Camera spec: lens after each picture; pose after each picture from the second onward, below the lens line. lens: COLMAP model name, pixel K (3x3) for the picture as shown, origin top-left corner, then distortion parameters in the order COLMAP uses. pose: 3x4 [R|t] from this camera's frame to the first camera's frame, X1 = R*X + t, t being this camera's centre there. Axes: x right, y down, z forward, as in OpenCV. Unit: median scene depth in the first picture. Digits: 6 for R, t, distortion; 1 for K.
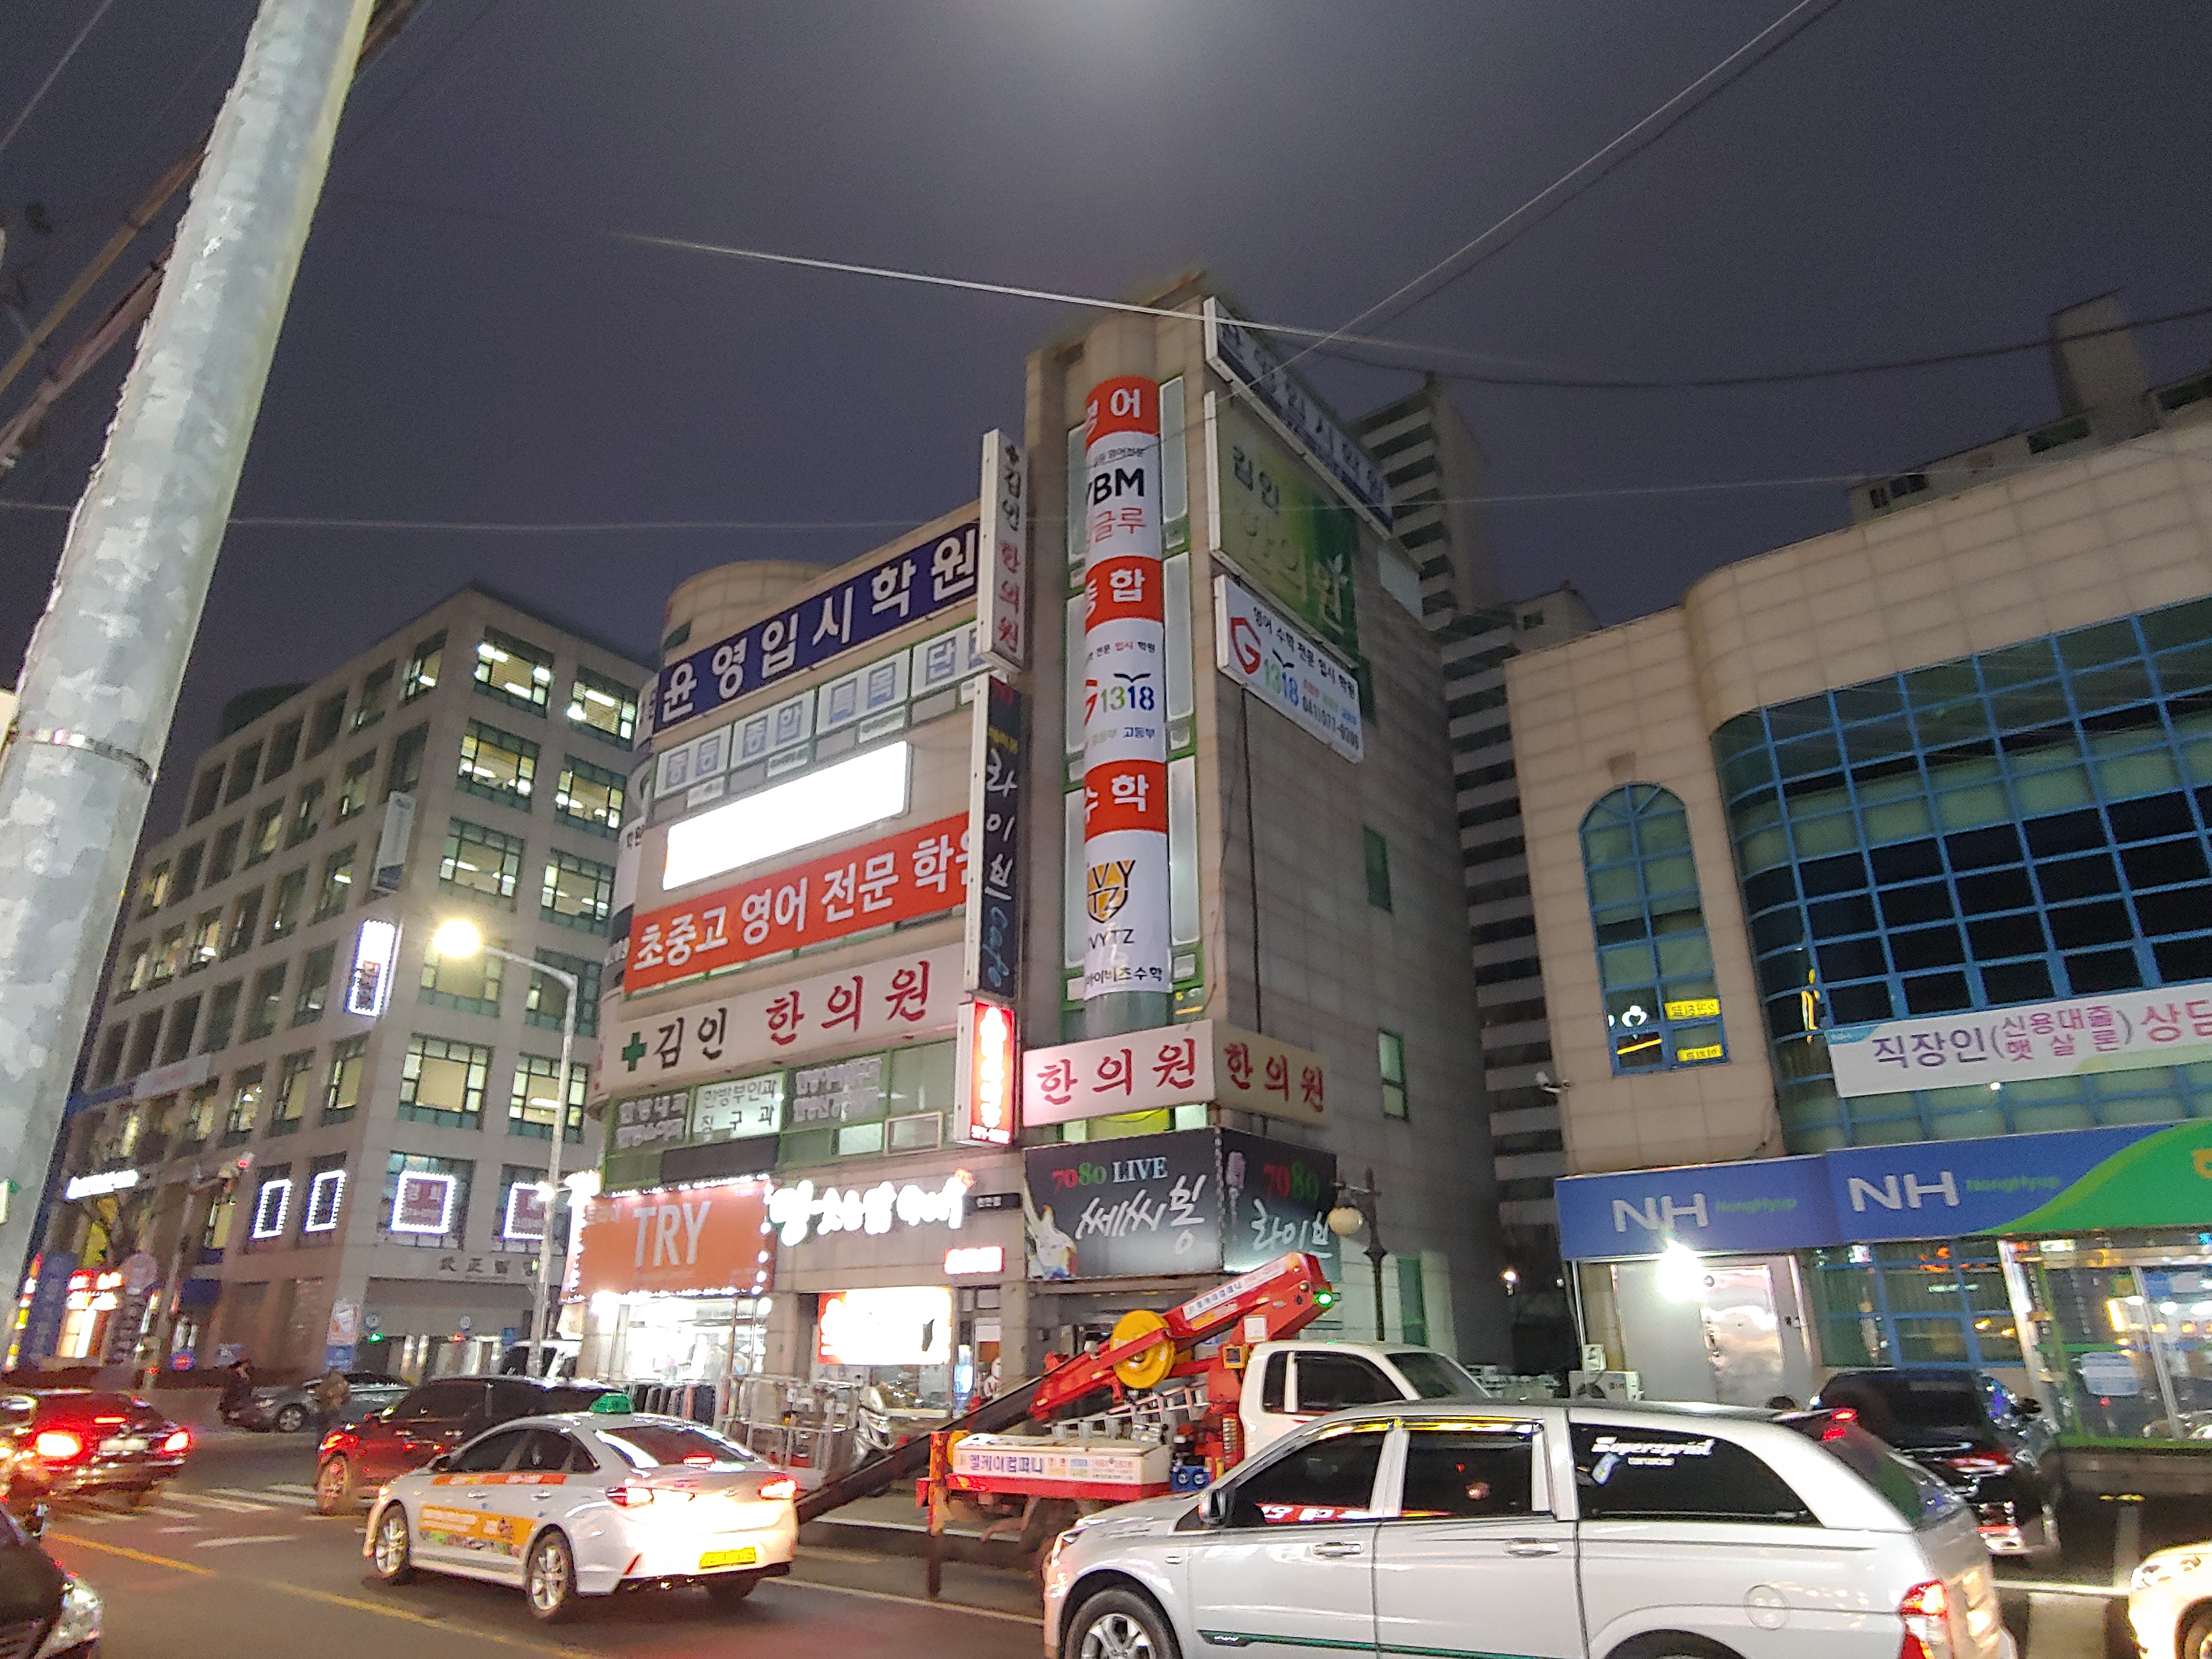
lens RADIAL K [[1340.3, 0, 1106.0], [0, 1340.3, 829.5], [0, 0, 1]] dist [-0.008499, 0.002985]
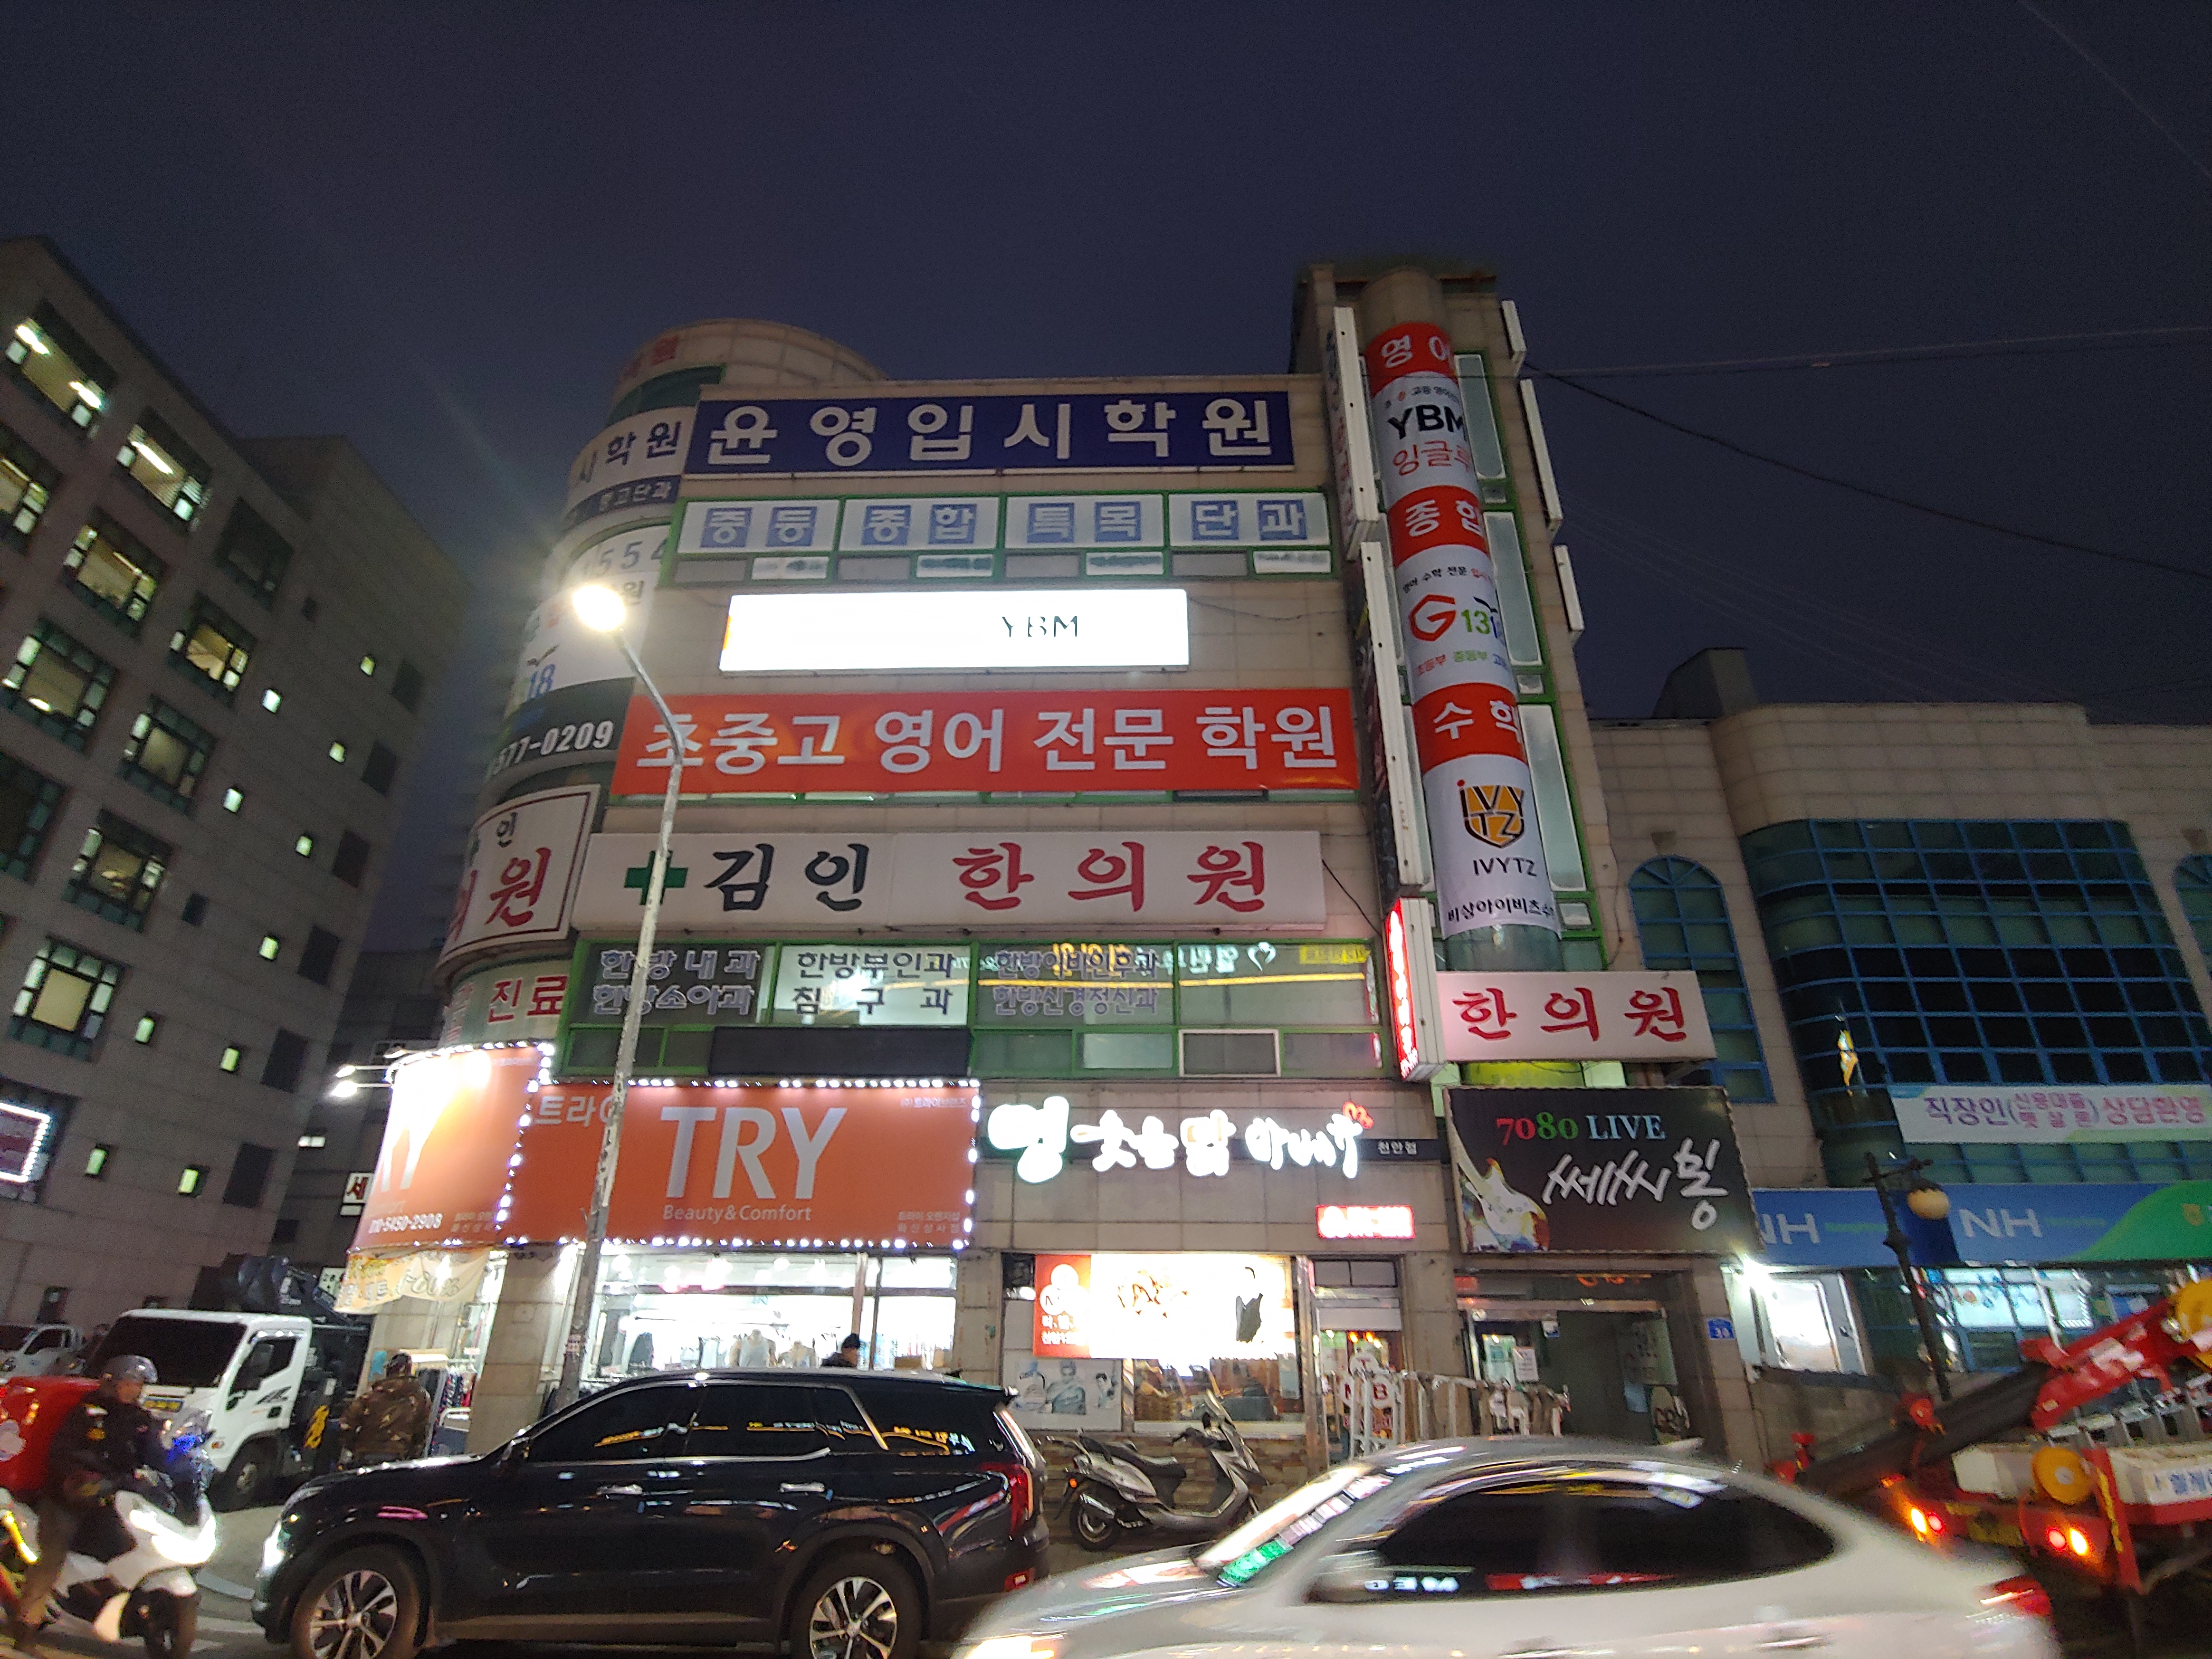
lens RADIAL K [[1108.6, 0, 1106.0], [0, 1108.6, 829.5], [0, 0, 1]] dist [-0.011559, 0.000051]
pose [[0.812611, 0.266225, 0.518447, -0.521903], [-0.223008, 0.963907, -0.145429, 0.194955], [-0.538452, 0.002559, 0.842652, 0.459092]]
